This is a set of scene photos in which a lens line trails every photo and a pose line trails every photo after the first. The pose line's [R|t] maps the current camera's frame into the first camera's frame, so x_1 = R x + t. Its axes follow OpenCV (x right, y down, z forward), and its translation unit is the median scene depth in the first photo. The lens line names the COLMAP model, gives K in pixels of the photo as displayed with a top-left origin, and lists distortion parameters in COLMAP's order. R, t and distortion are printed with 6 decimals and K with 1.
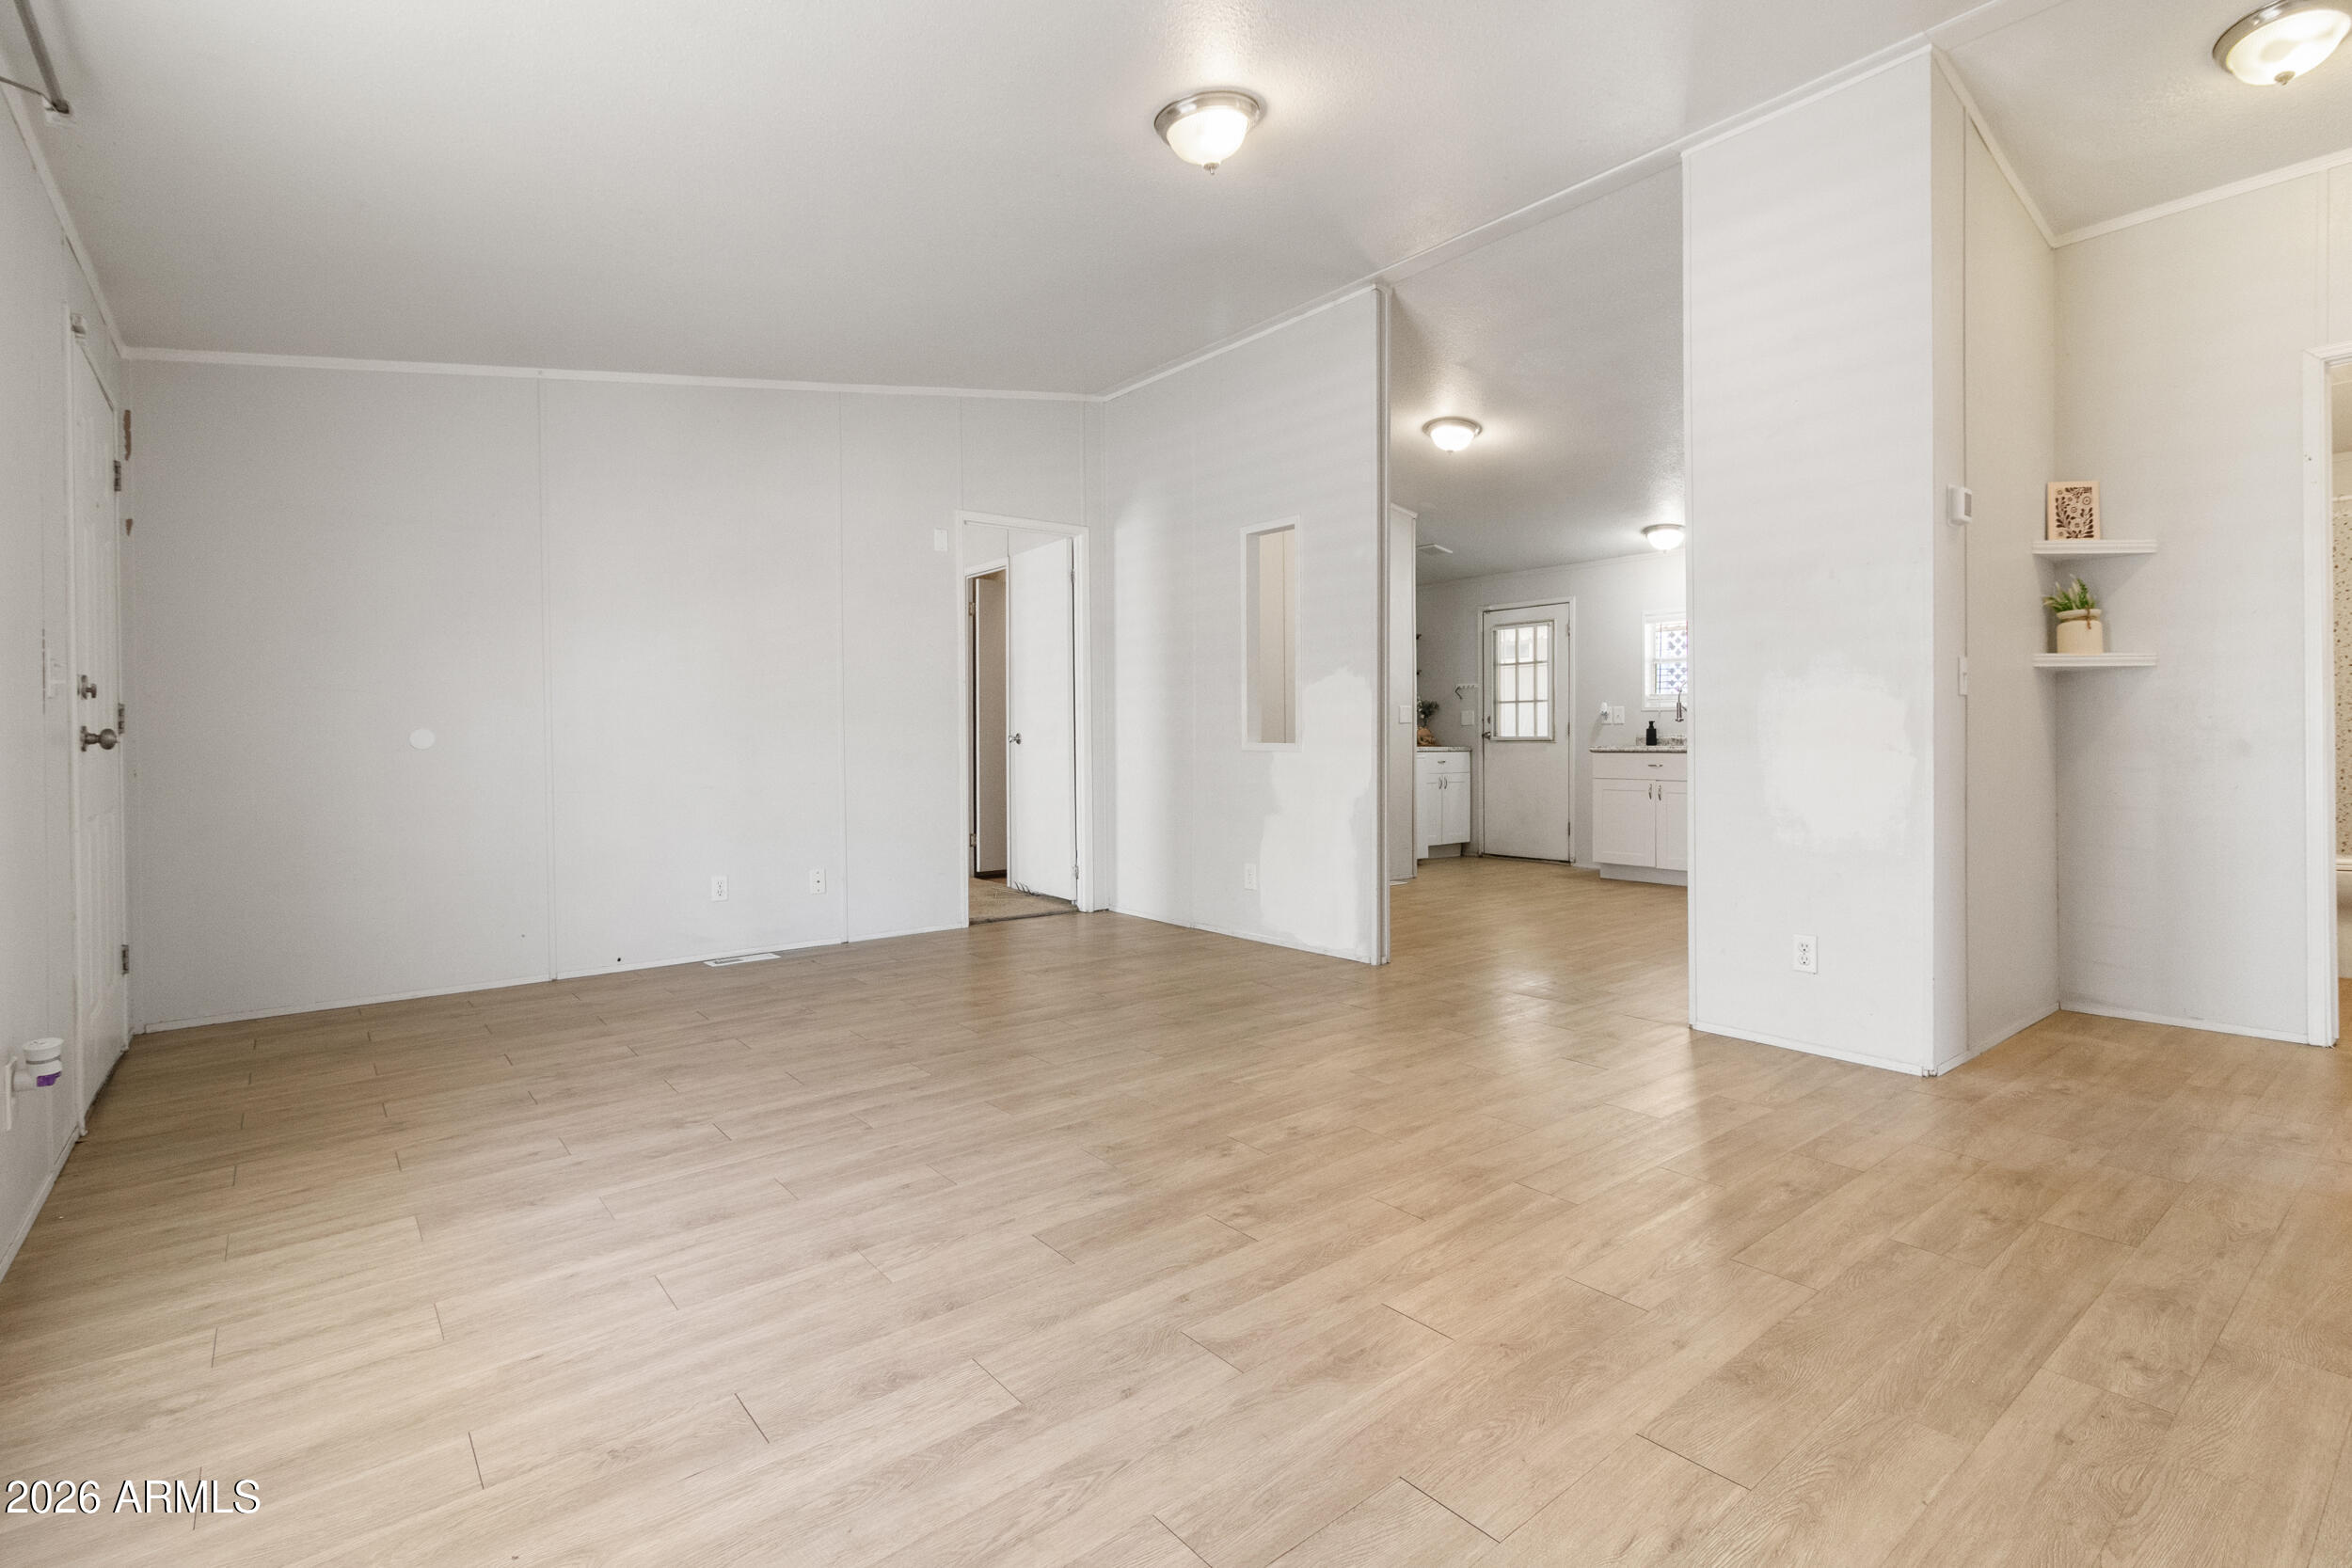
lens RADIAL K [[1096.6, 0, 1185.5], [0, 1096.6, 767.4], [0, 0, 1]] dist [-0.004603, -0.000308]
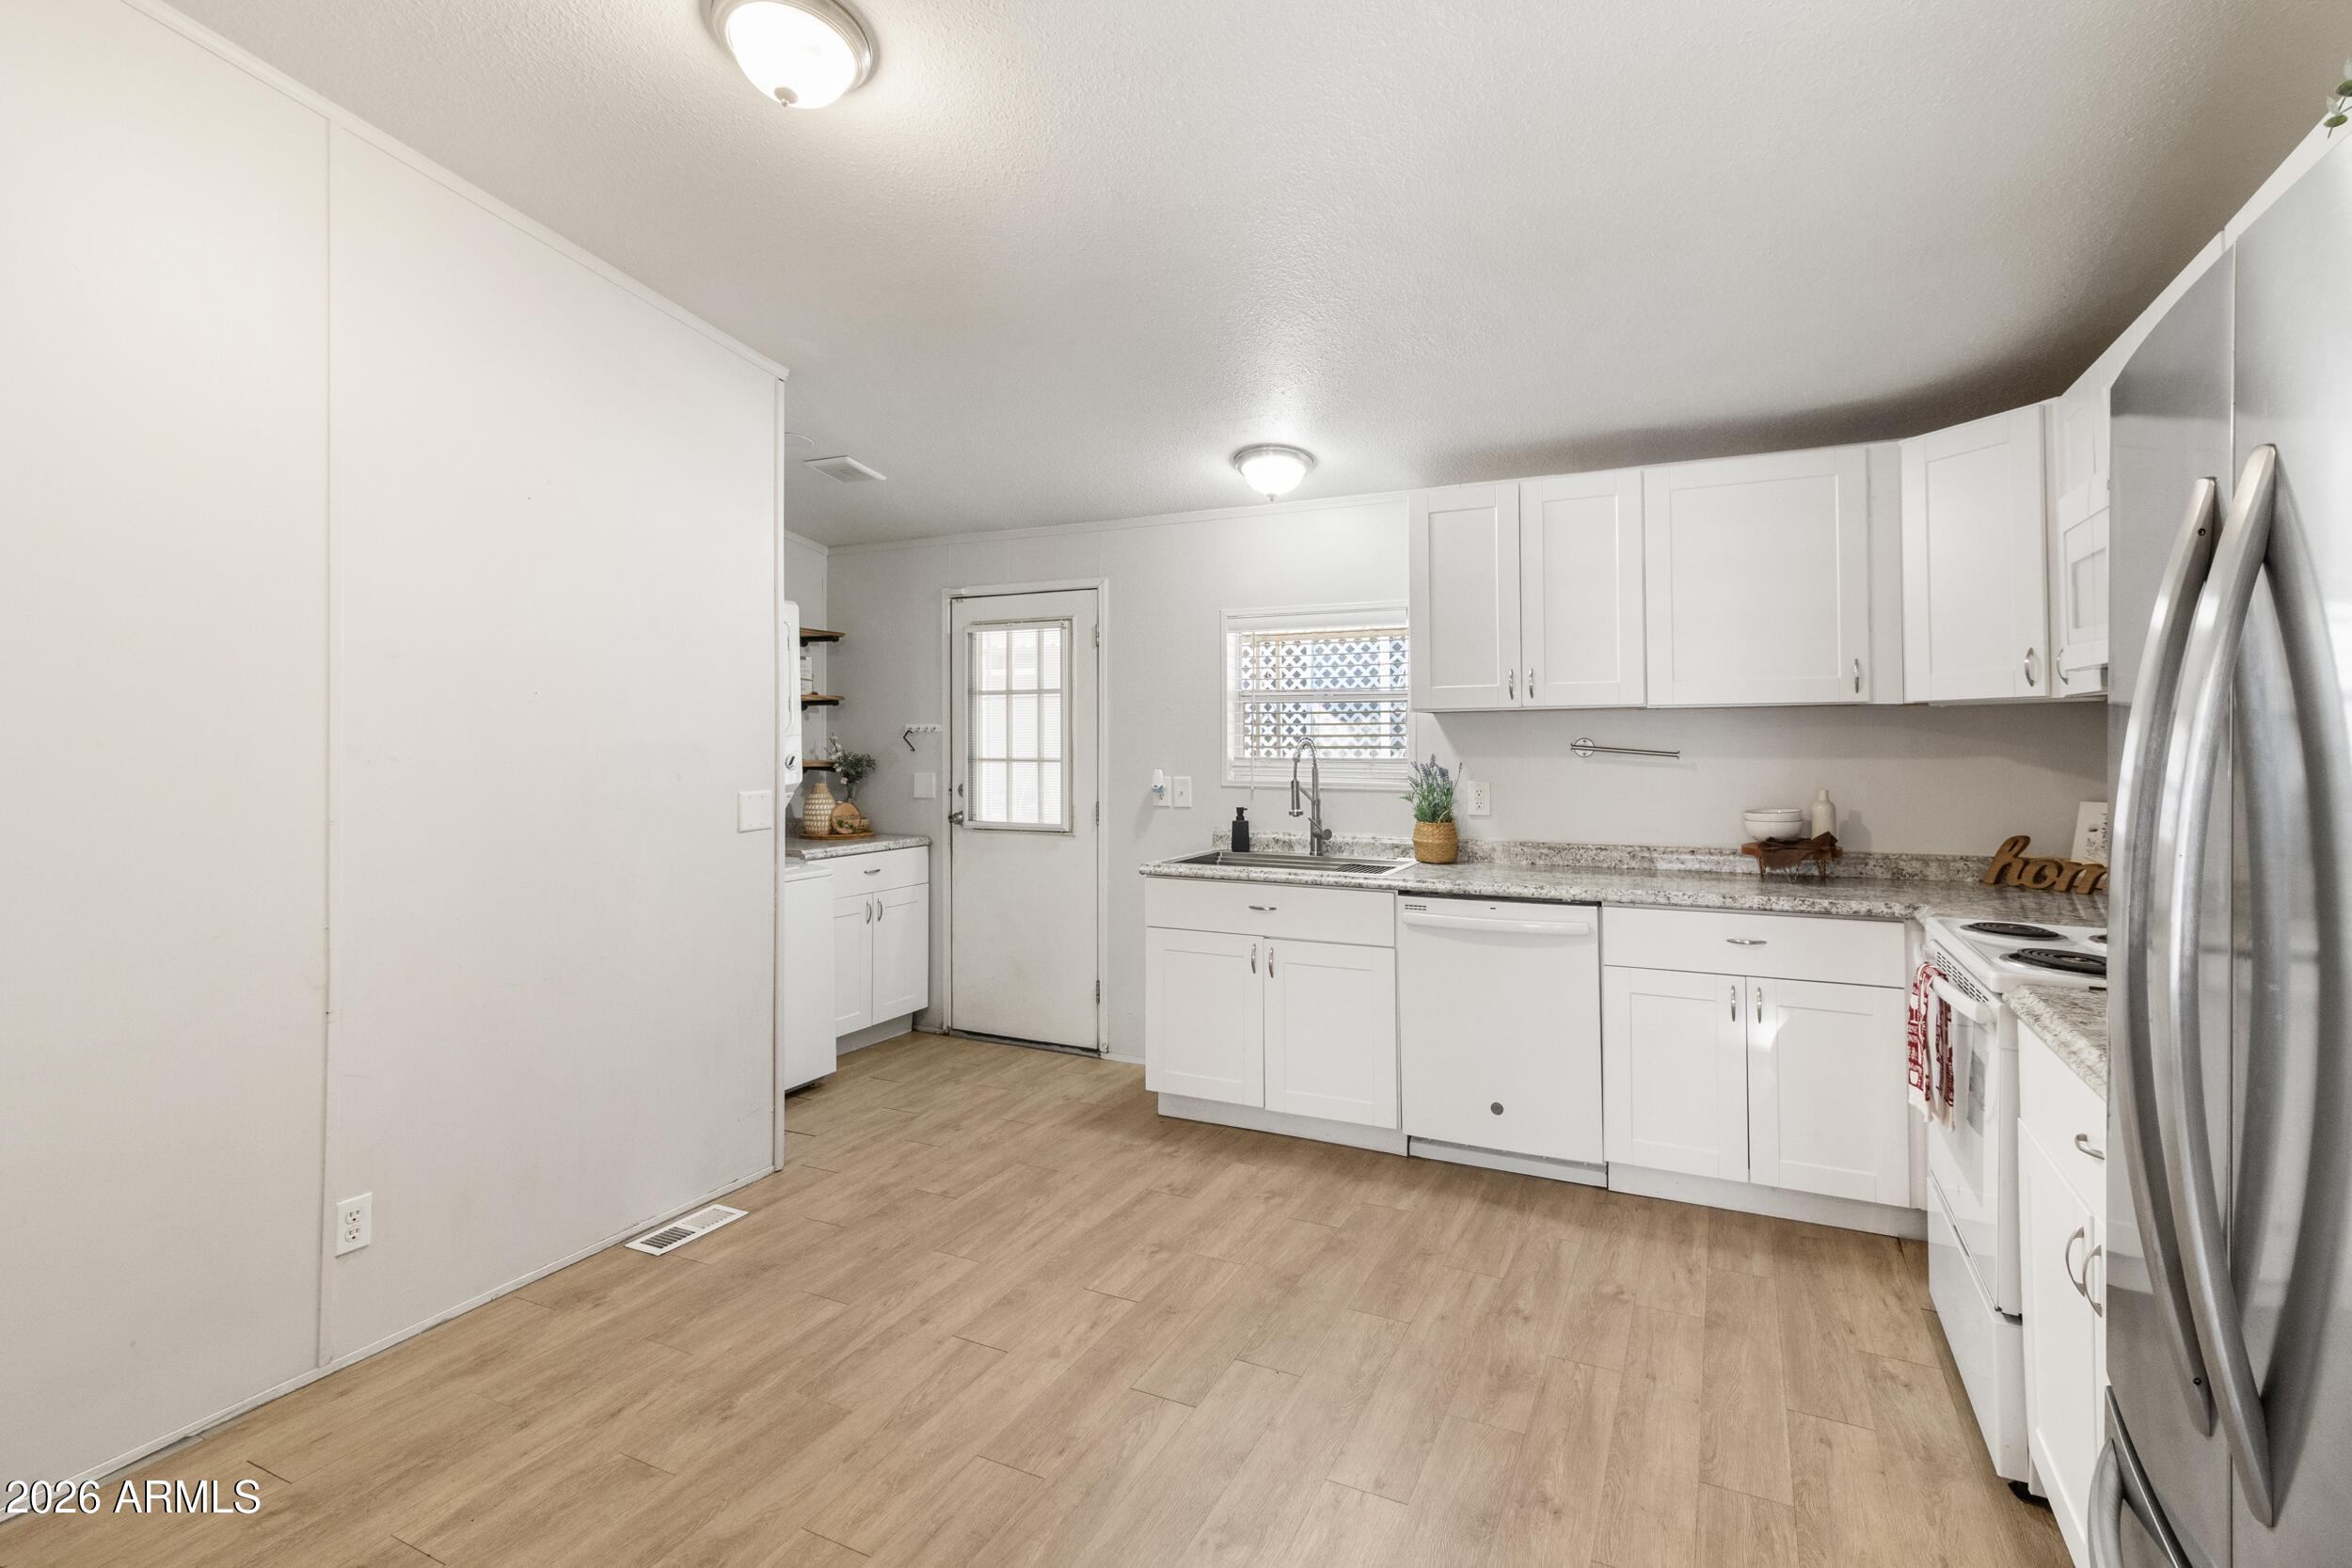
lens RADIAL K [[1096.6, 0, 1172.0], [0, 1096.6, 717.2], [0, 0, 1]] dist [-0.004603, -0.000308]
pose [[0.911967, 0.012058, 0.410087, 0.148848], [0.005311, 0.999137, -0.041190, -0.058494], [-0.410230, 0.039742, 0.911116, 0.455099]]
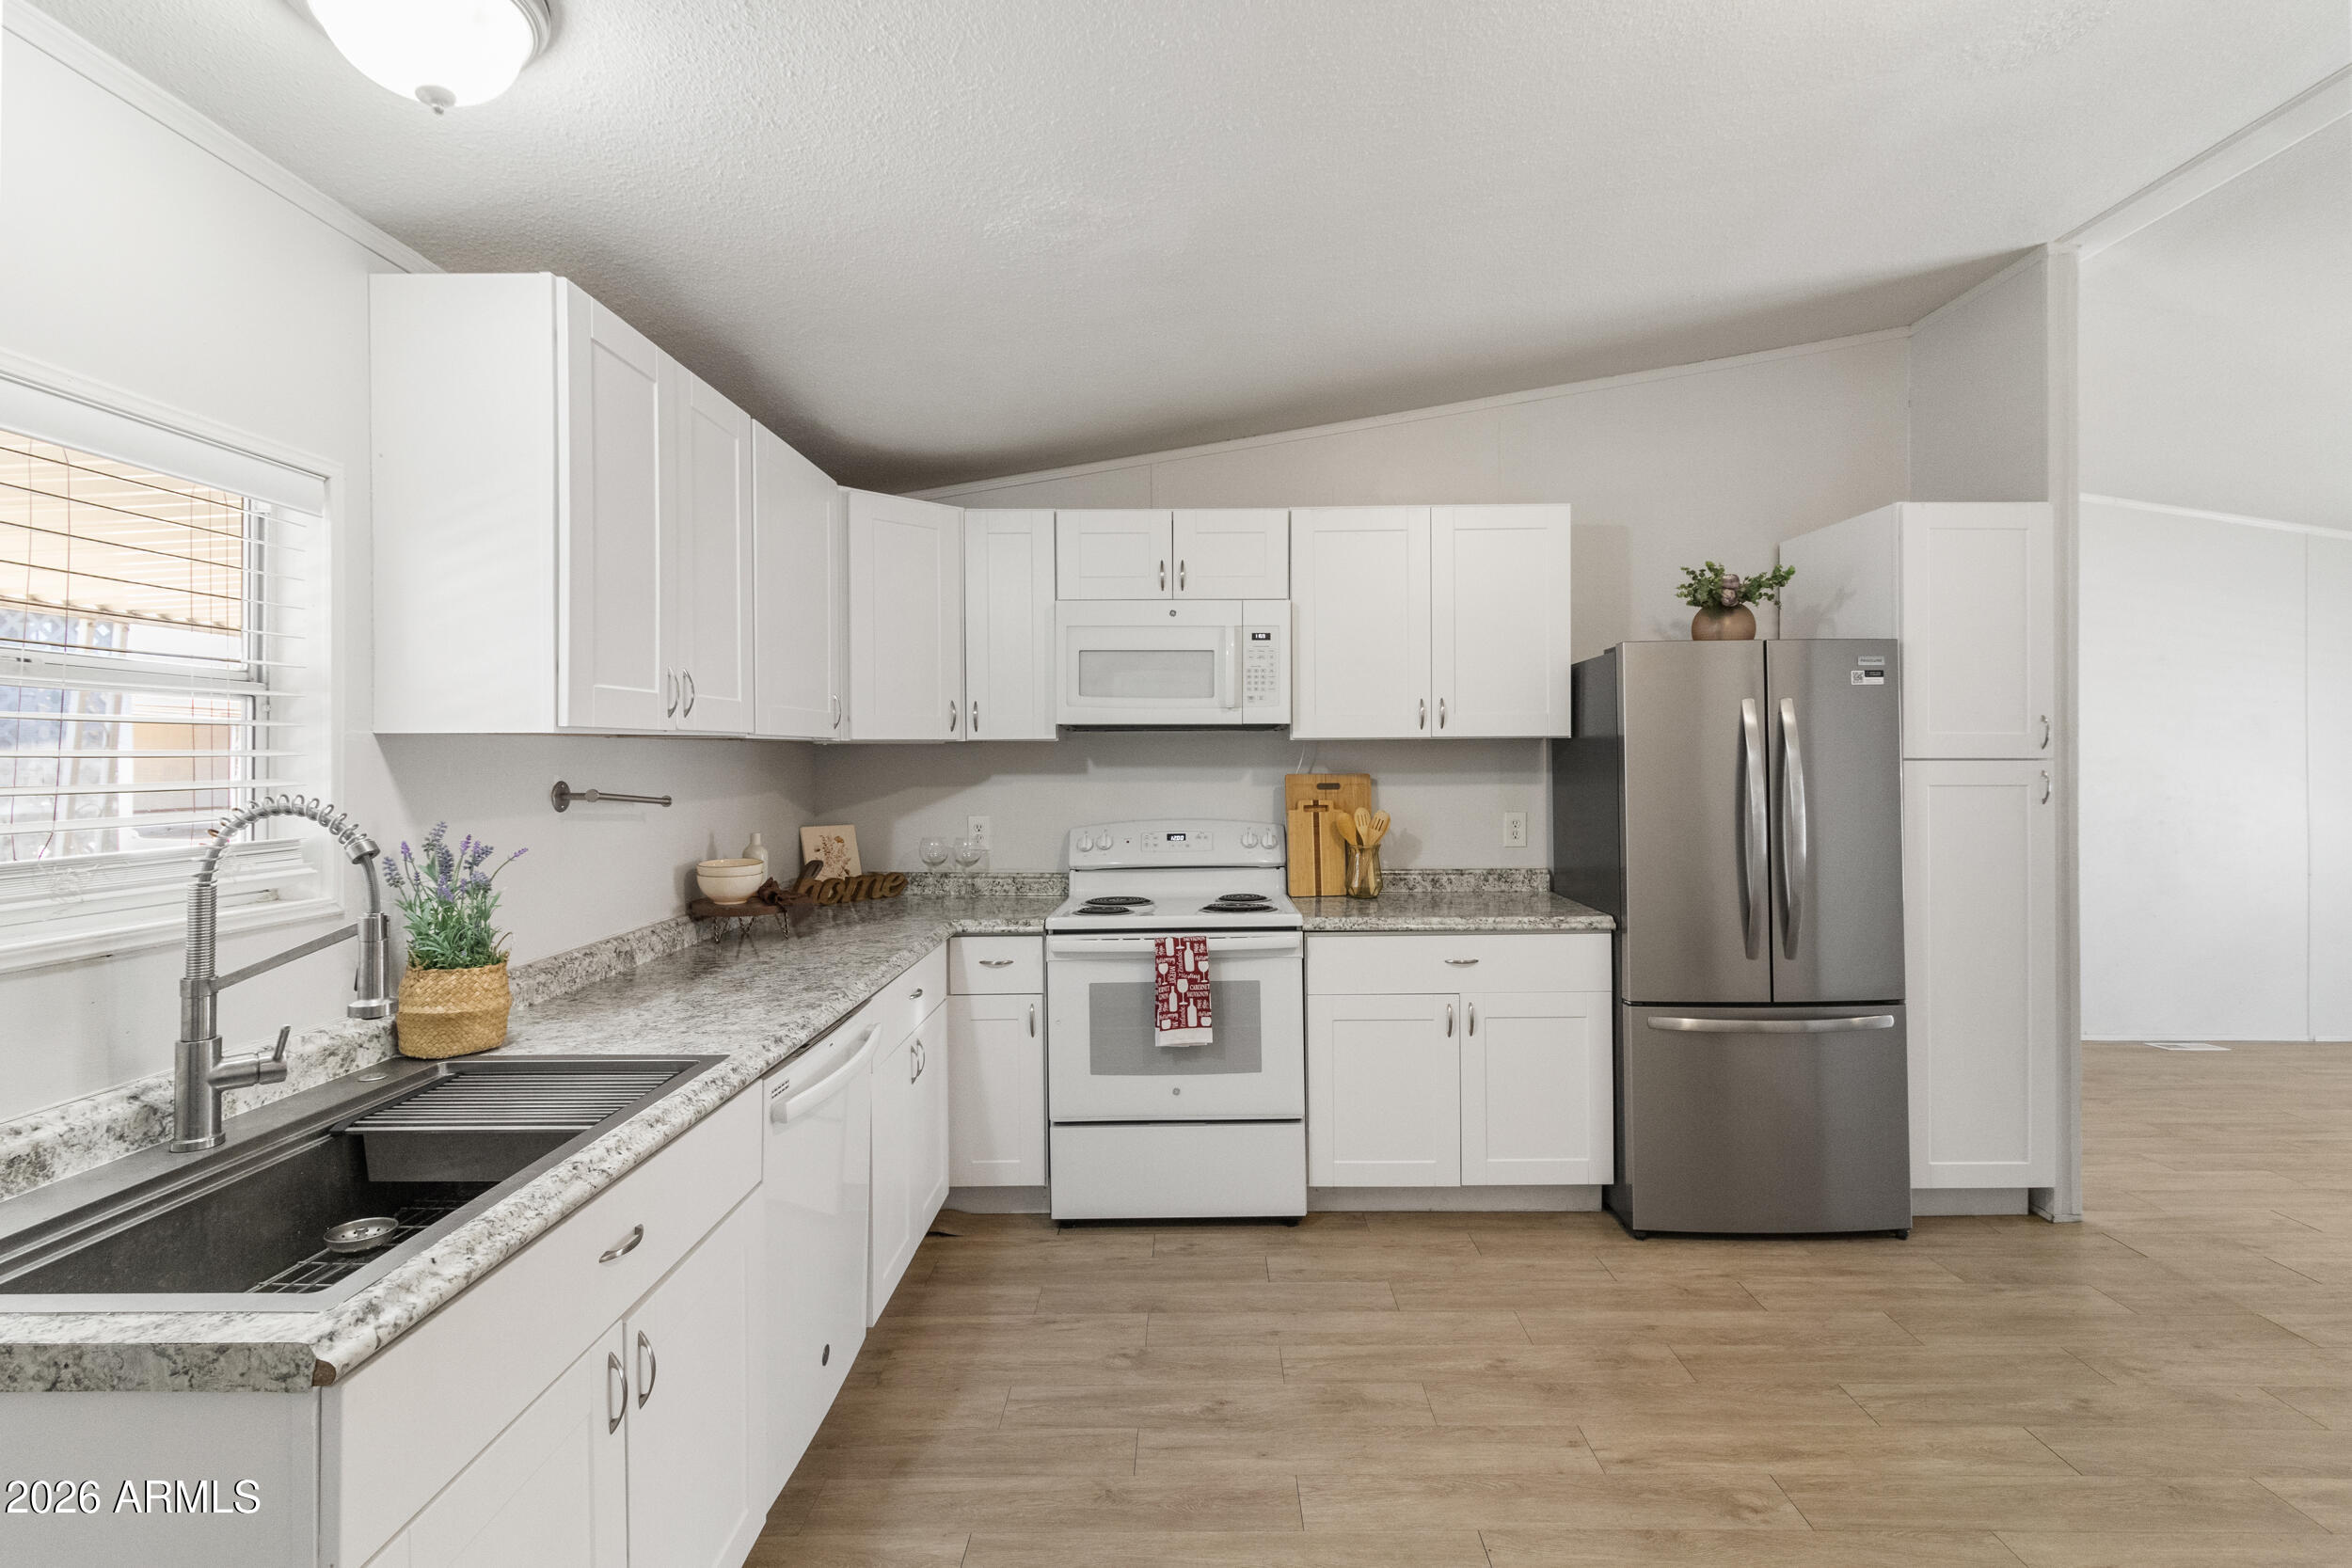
lens RADIAL K [[1096.6, 0, 1171.5], [0, 1096.6, 776.5], [0, 0, 1]] dist [-0.004603, -0.000308]
pose [[-0.769496, 0.016209, 0.638445, 0.228266], [0.038064, 0.999065, 0.020514, -0.075610], [-0.637516, 0.040087, -0.769394, 1.242456]]
